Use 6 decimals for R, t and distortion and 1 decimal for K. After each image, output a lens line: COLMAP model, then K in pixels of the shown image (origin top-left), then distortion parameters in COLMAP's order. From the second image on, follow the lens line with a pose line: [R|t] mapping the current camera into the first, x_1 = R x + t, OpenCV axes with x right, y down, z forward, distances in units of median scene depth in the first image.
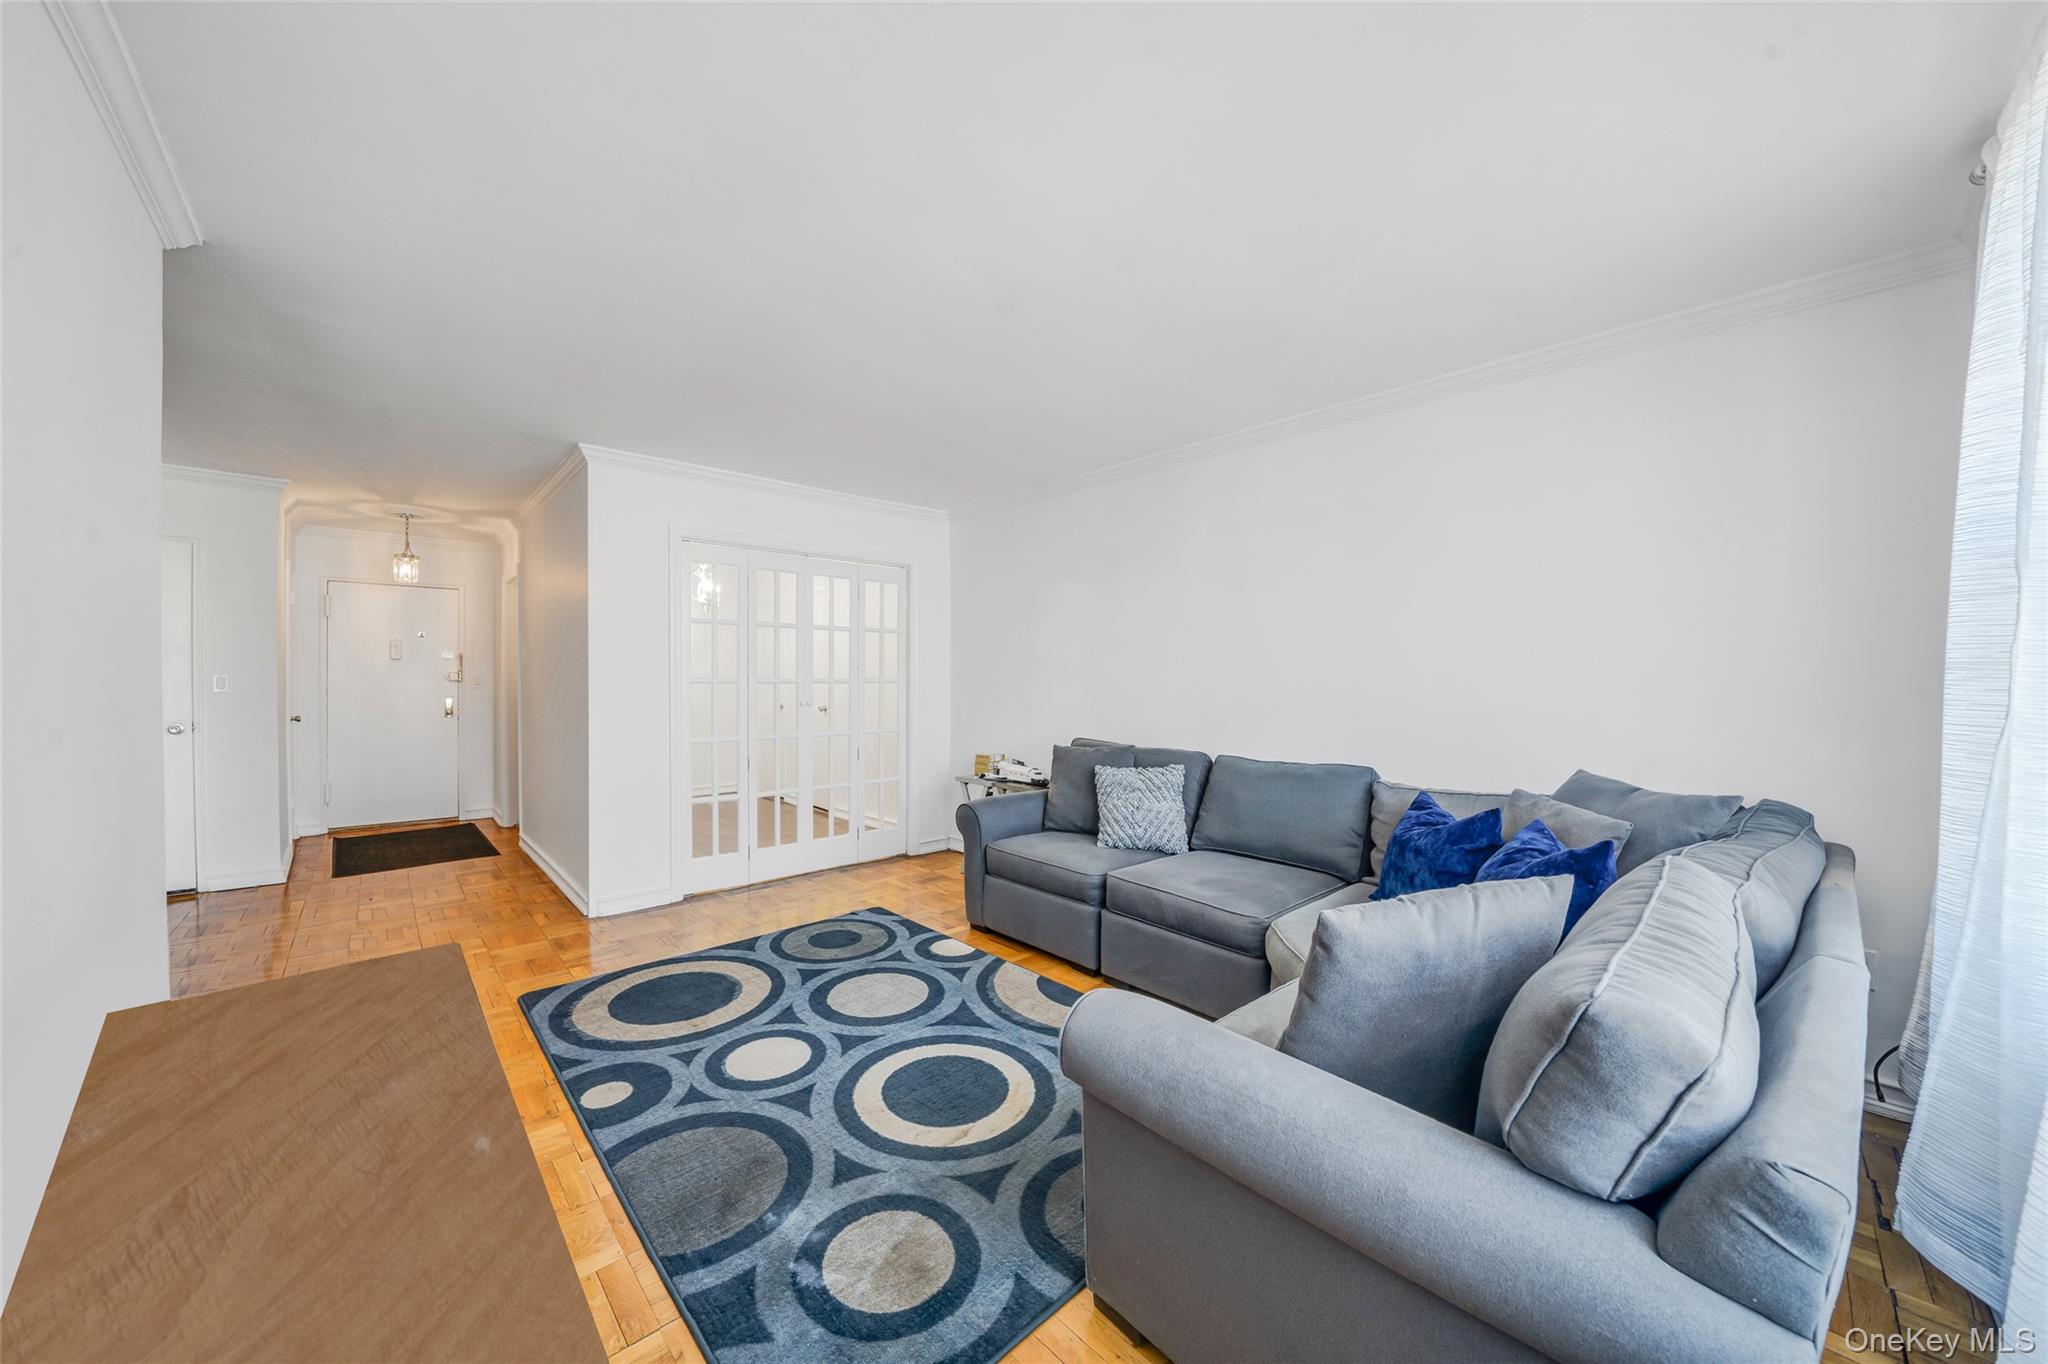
lens RADIAL K [[717.5, 0, 1016.2], [0, 717.5, 685.0], [0, 0, 1]] dist [-0.024981, 0.002655]
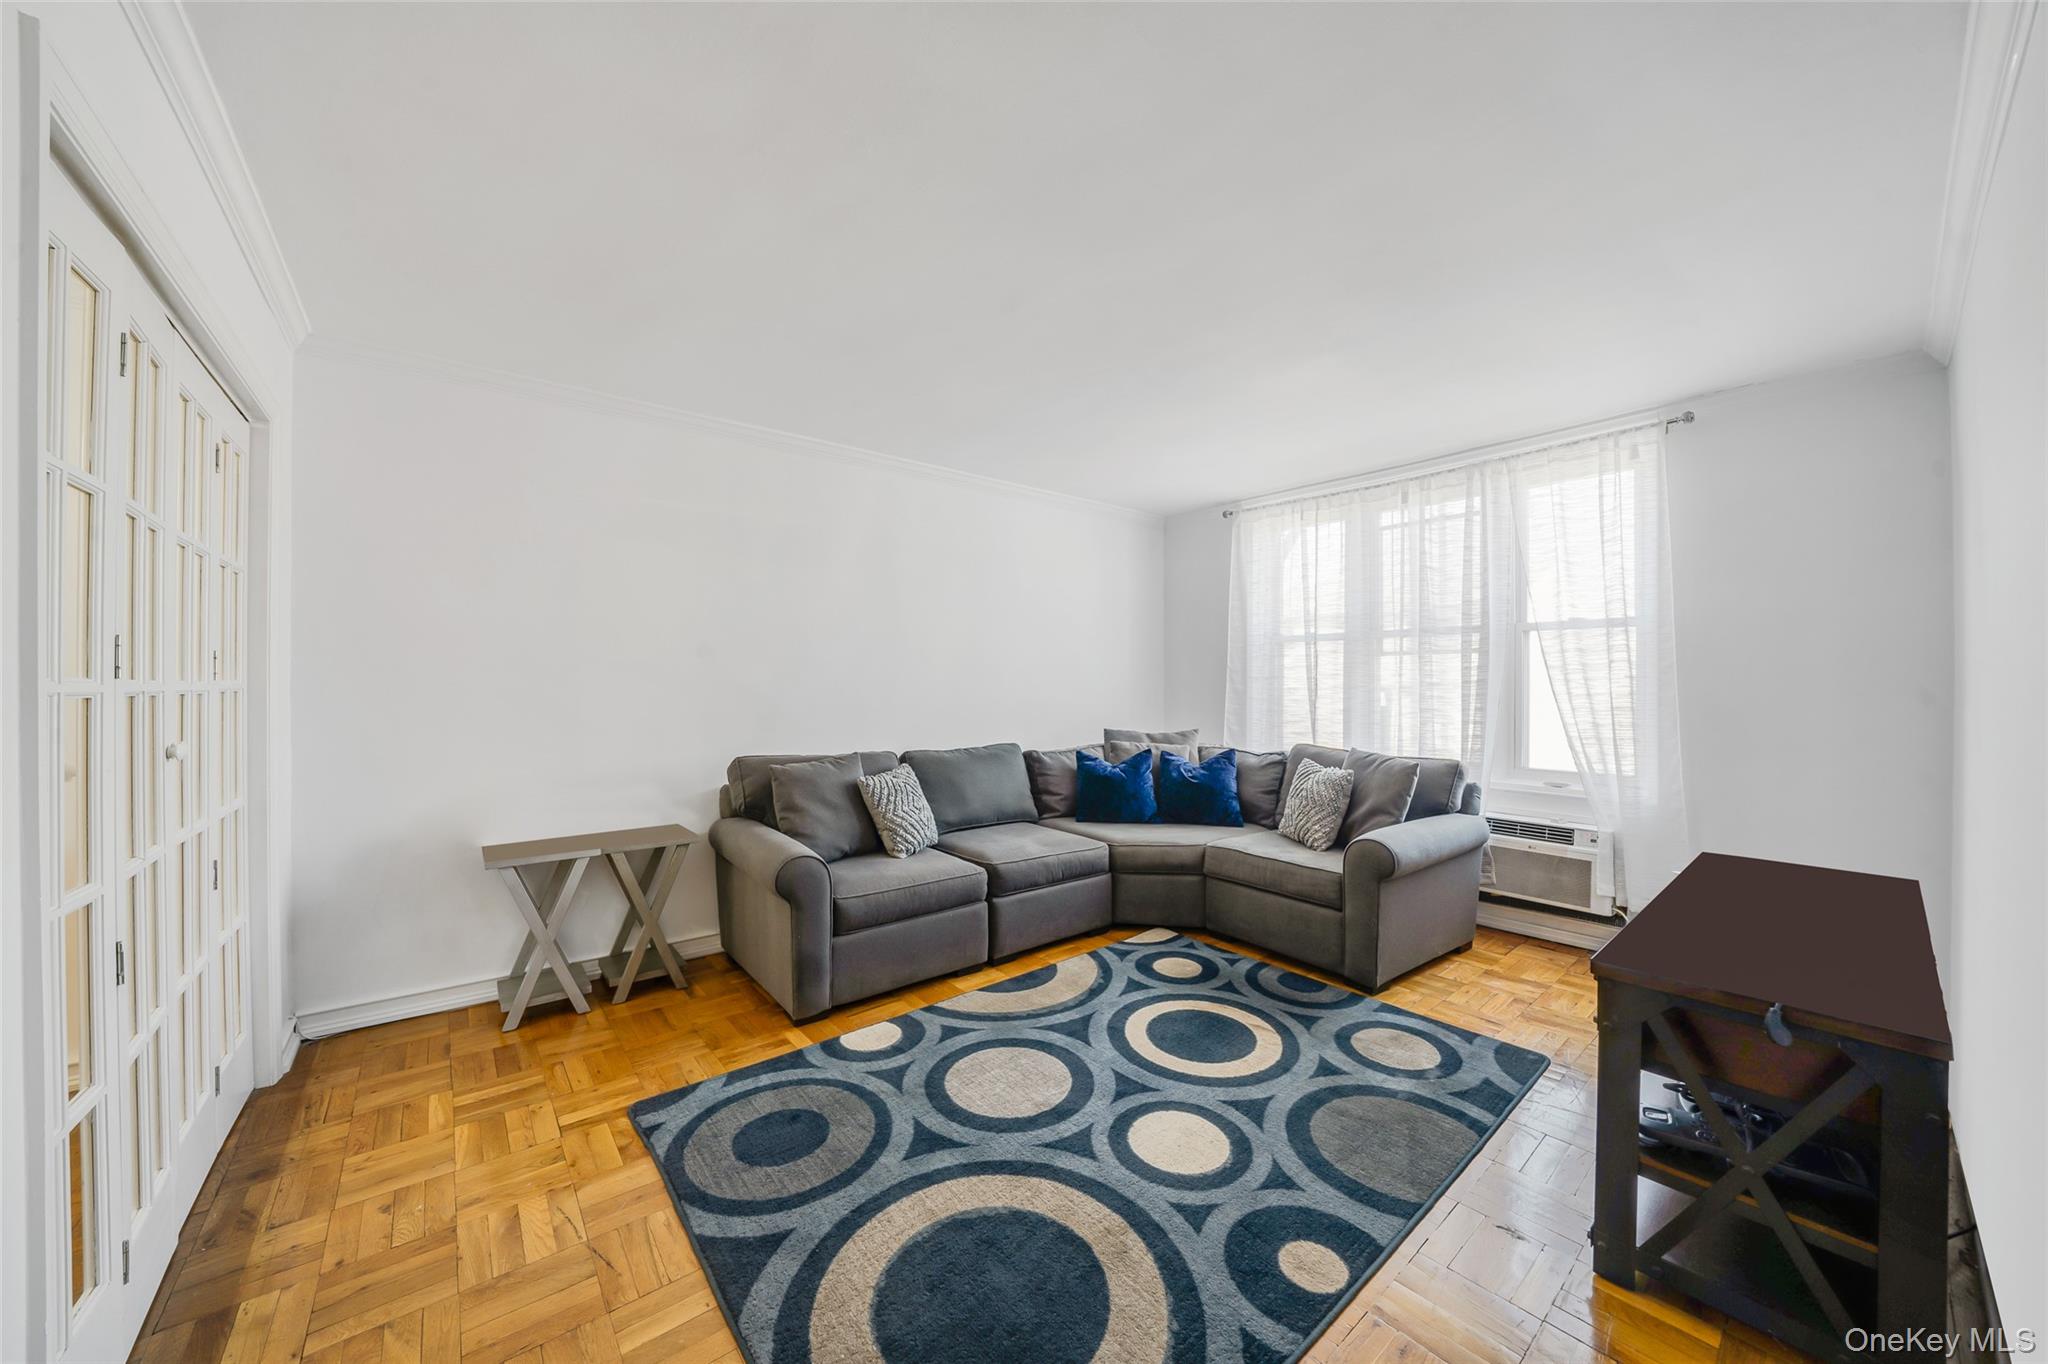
lens RADIAL K [[717.5, 0, 1015.3], [0, 717.5, 678.0], [0, 0, 1]] dist [-0.024981, 0.002655]
pose [[0.070346, 0.001036, 0.997522, -1.004865], [0.009185, 0.999956, -0.001686, -0.013731], [-0.997480, 0.009281, 0.070333, 0.952203]]
